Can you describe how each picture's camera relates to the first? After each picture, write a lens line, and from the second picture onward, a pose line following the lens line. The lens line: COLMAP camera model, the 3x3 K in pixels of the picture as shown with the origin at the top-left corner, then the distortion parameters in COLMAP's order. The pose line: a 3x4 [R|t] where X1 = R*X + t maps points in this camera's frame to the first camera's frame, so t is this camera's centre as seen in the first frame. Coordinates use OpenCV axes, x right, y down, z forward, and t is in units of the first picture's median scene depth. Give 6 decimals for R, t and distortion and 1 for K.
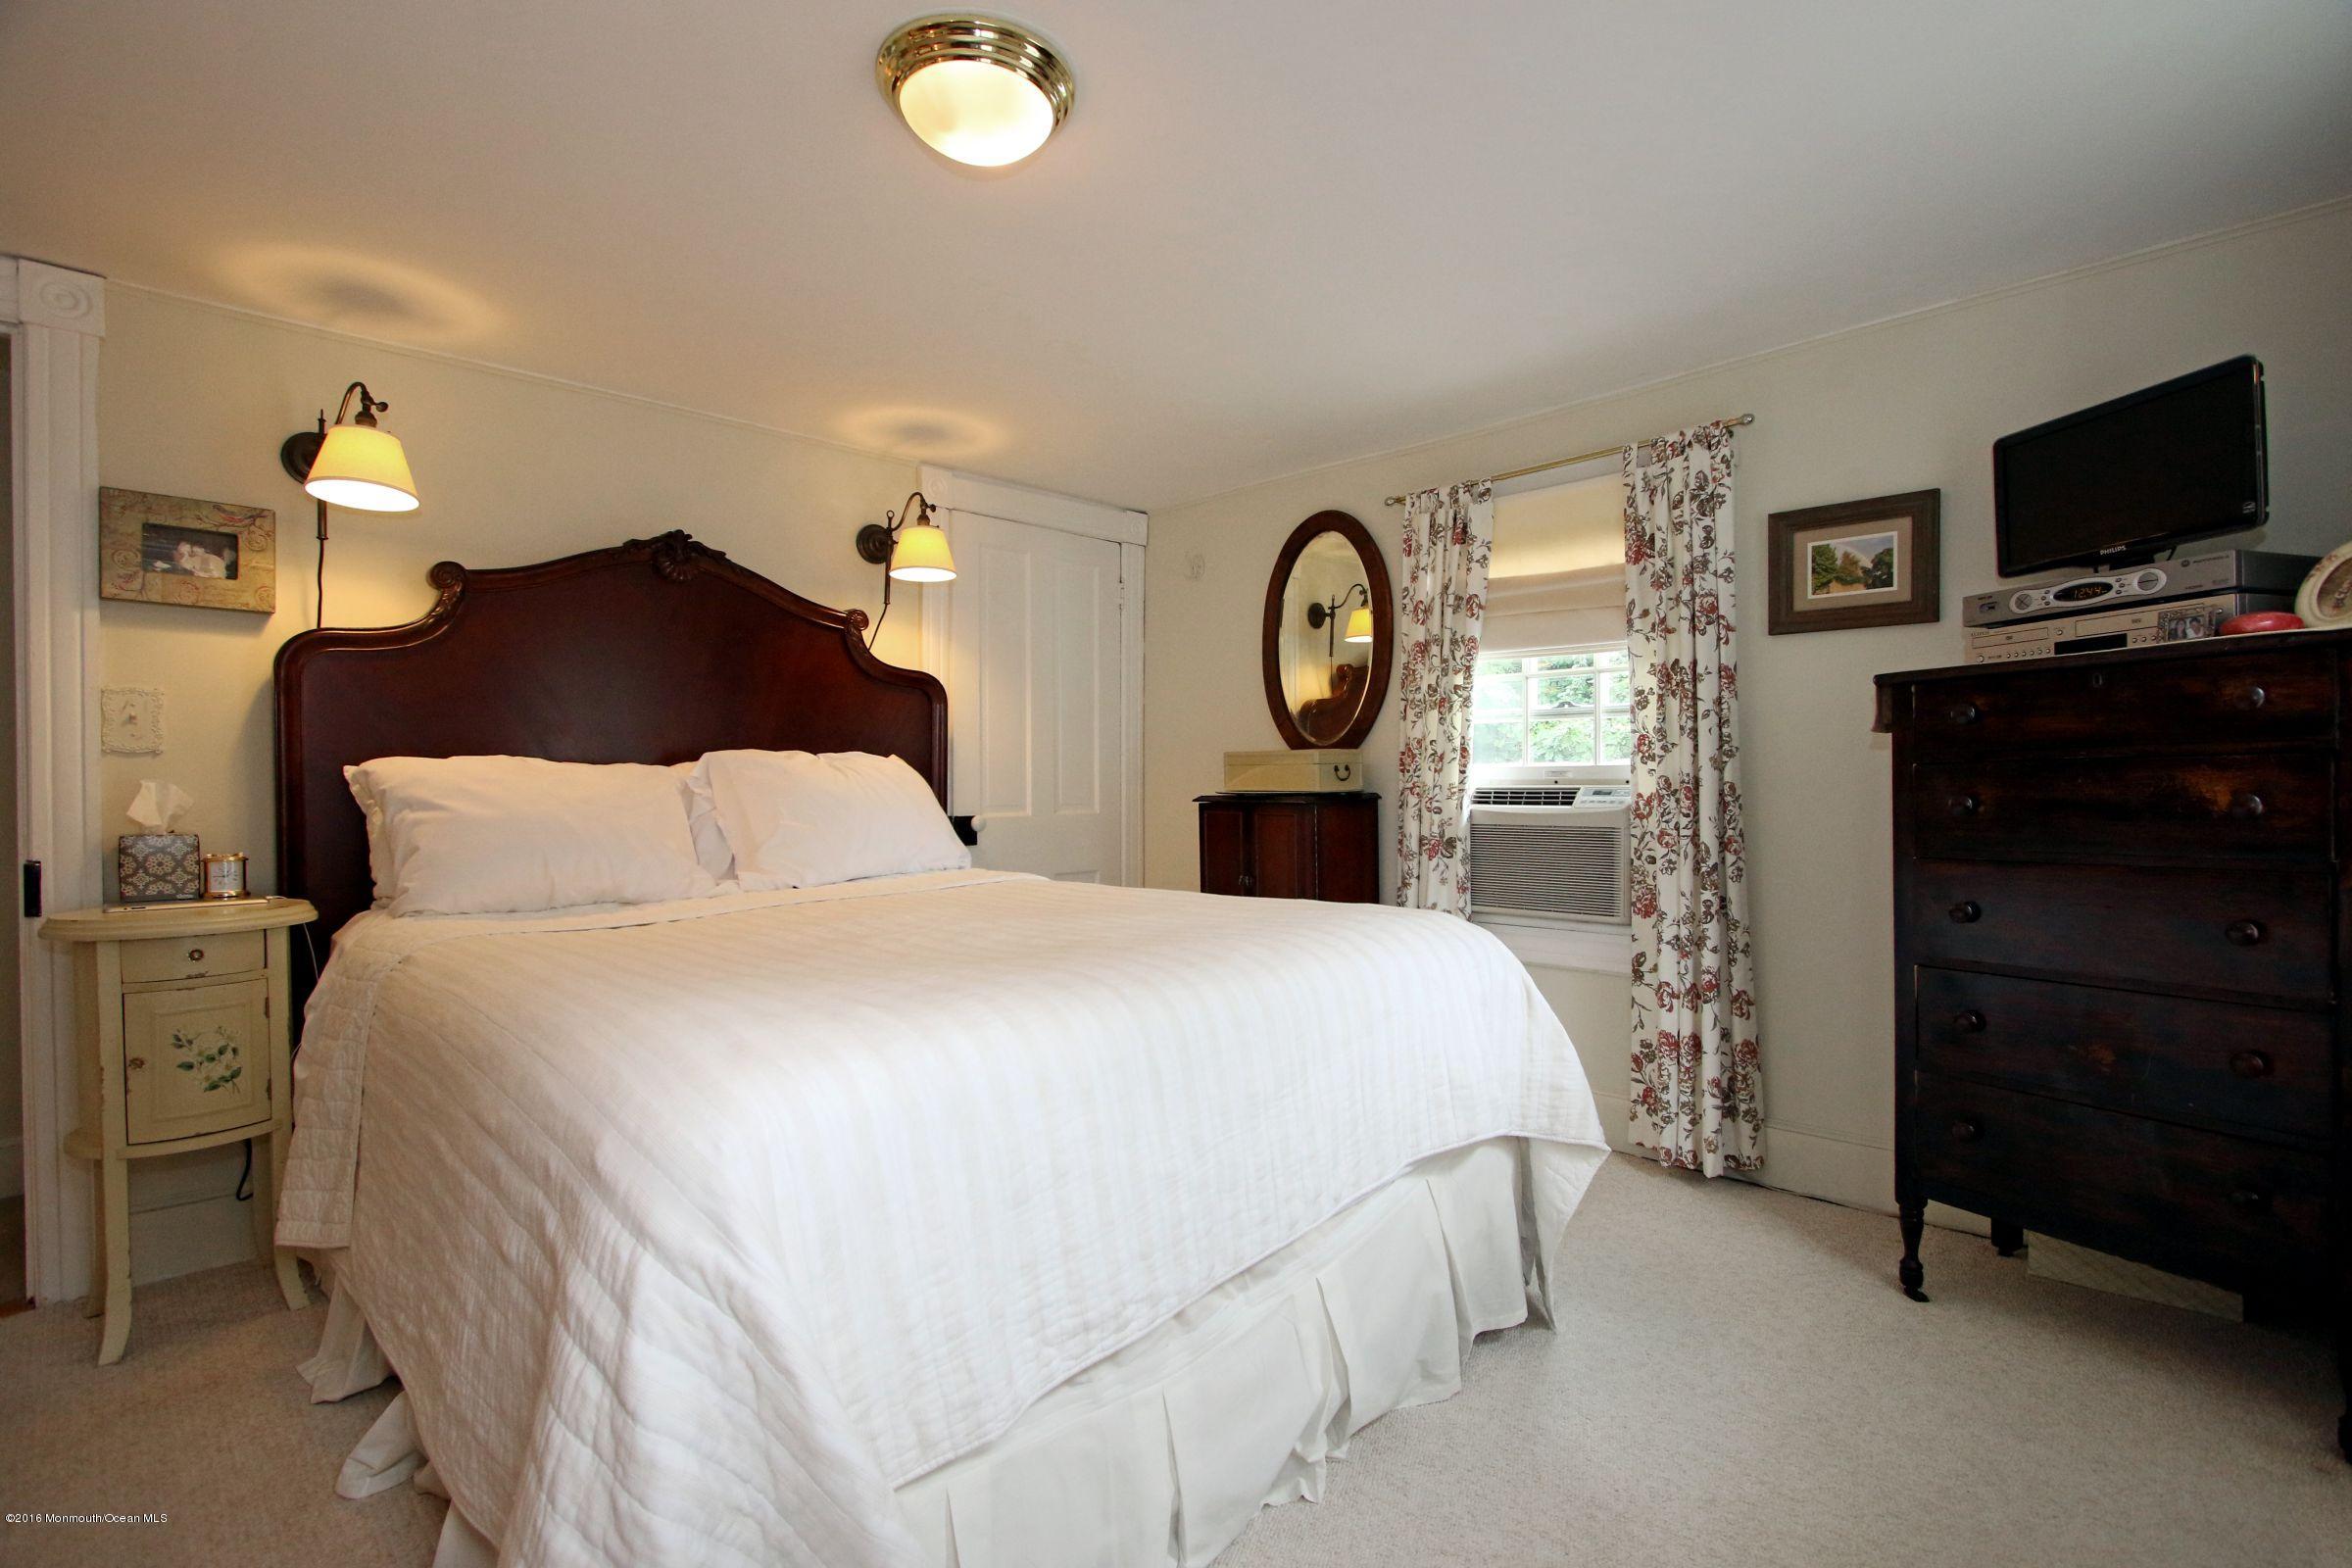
lens RADIAL K [[1117.7, 0, 1179.0], [0, 1117.7, 796.0], [0, 0, 1]] dist [-0.001400, -0.000145]
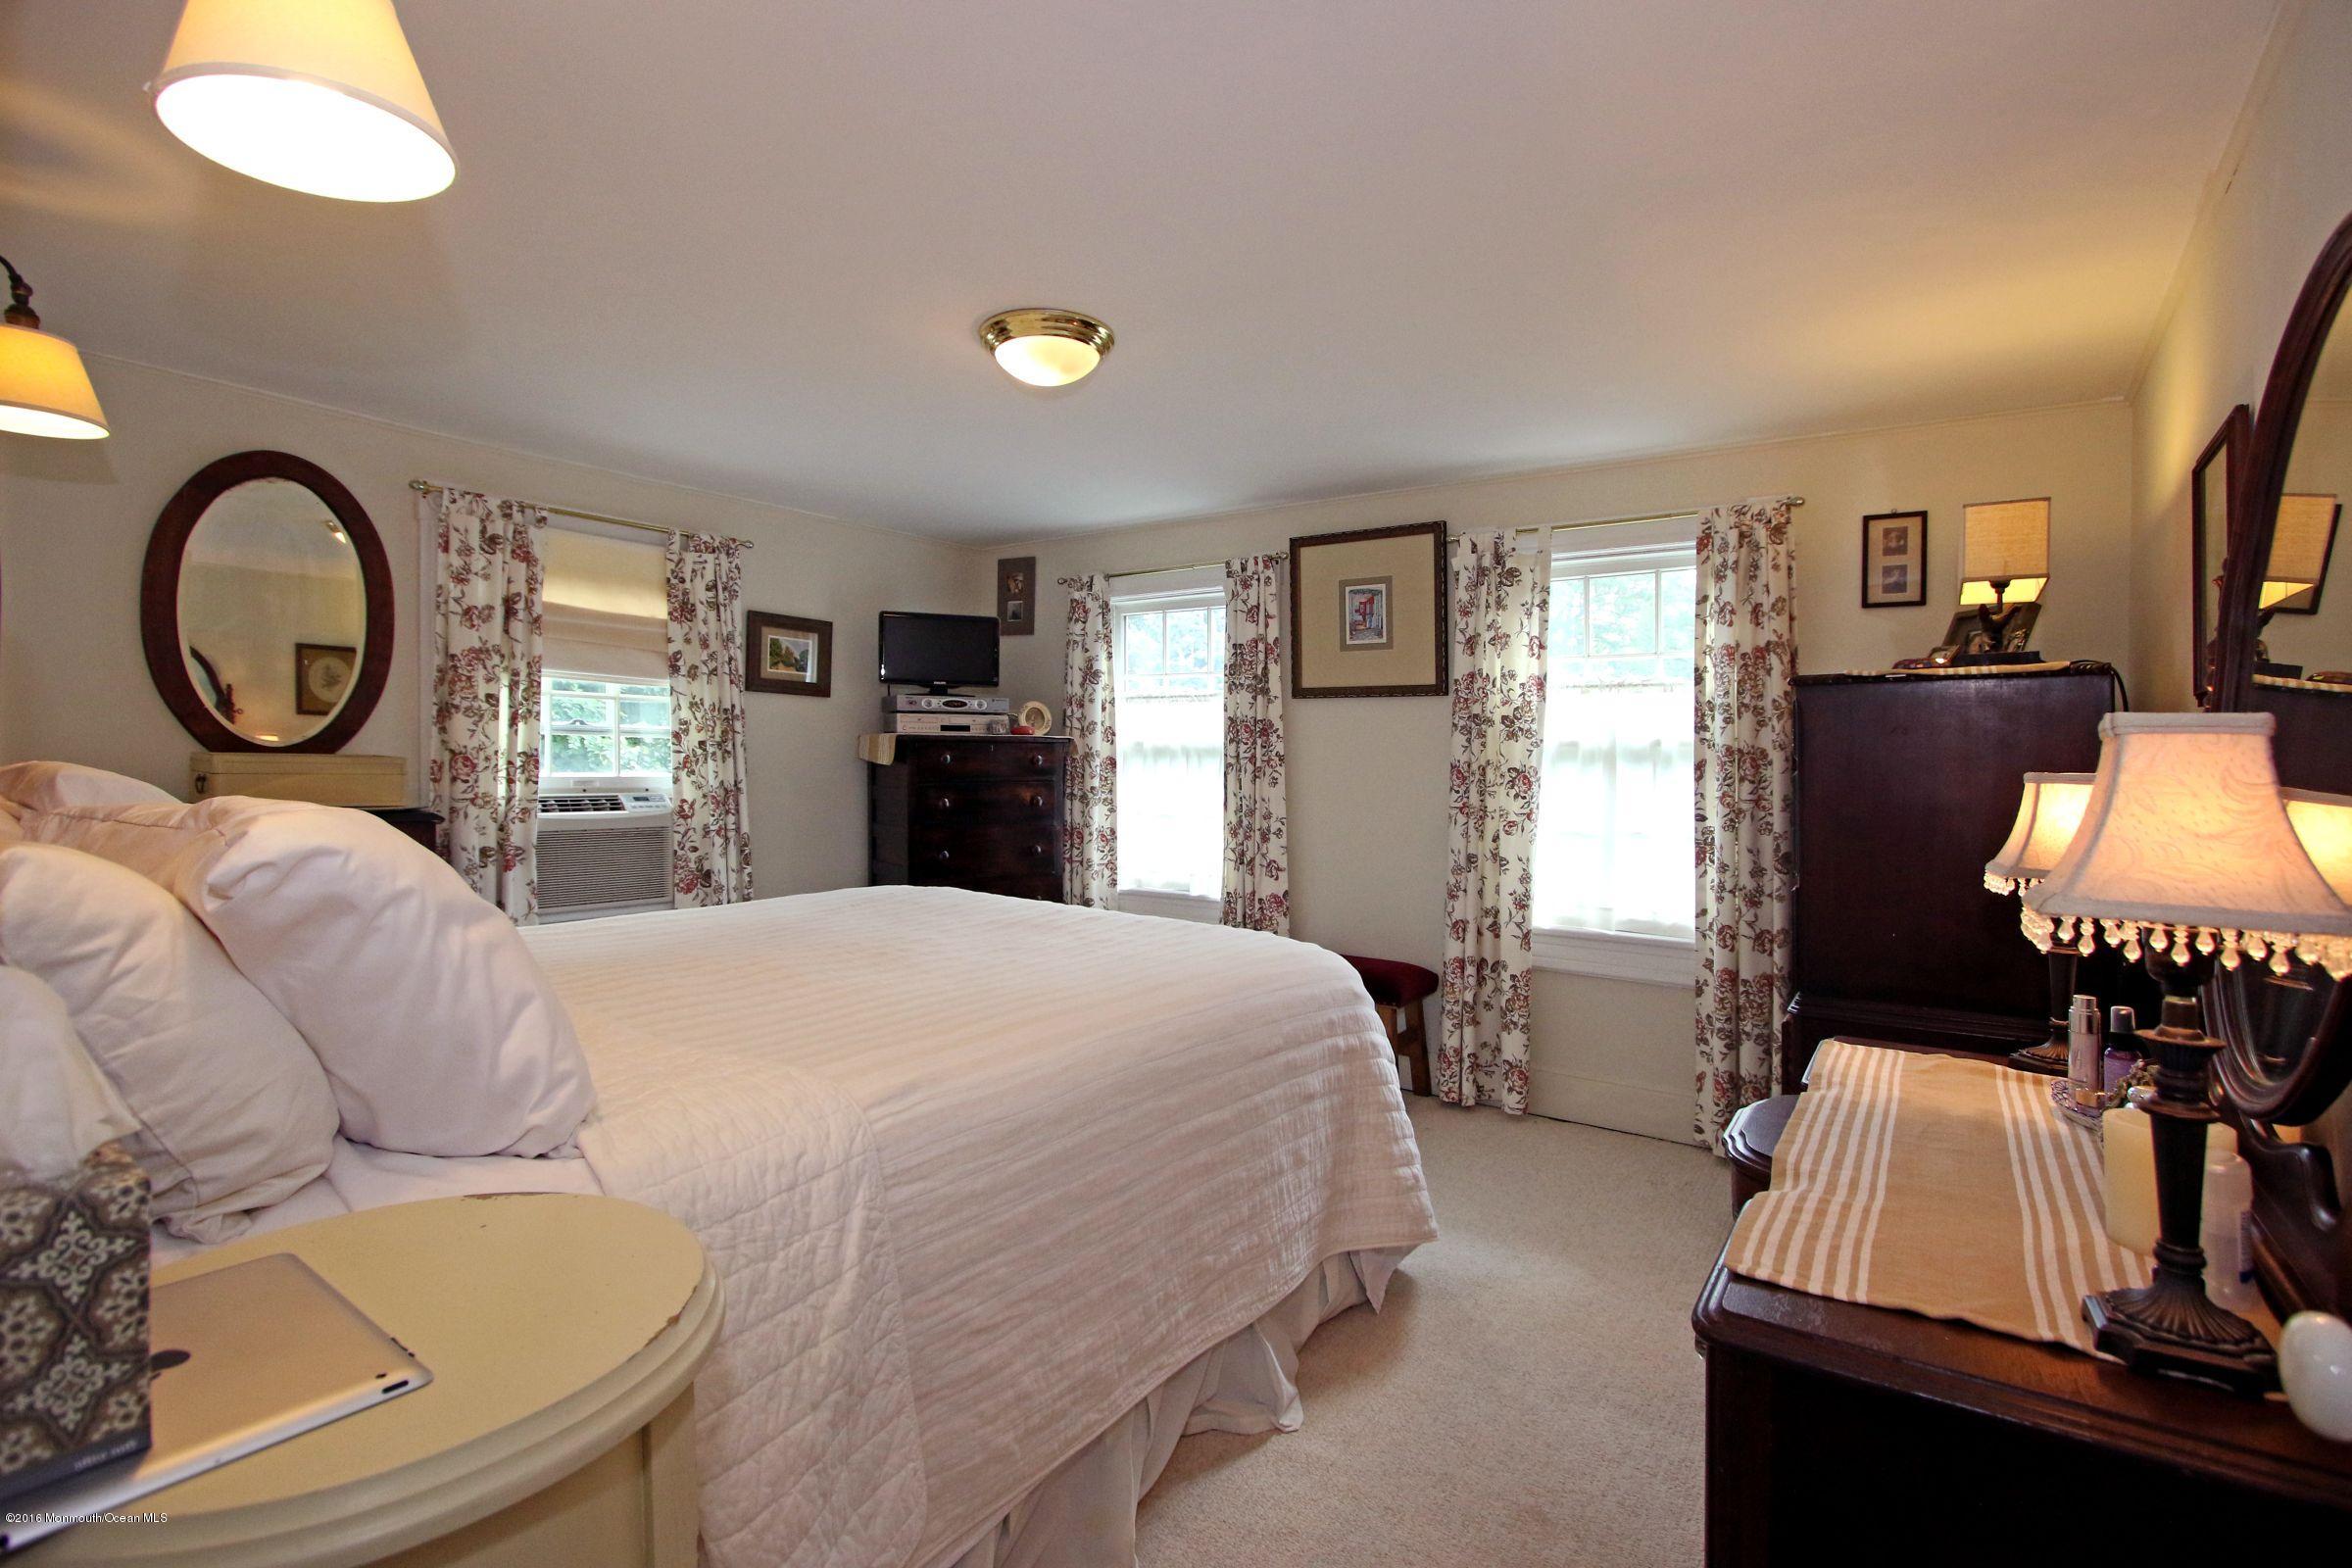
lens RADIAL K [[1117.7, 0, 1178.1], [0, 1117.7, 770.7], [0, 0, 1]] dist [-0.001400, -0.000145]
pose [[-0.169149, -0.005604, 0.985575, -0.997447], [-0.004710, 0.999977, 0.004878, -0.045870], [-0.985579, -0.003817, -0.169171, 0.660056]]
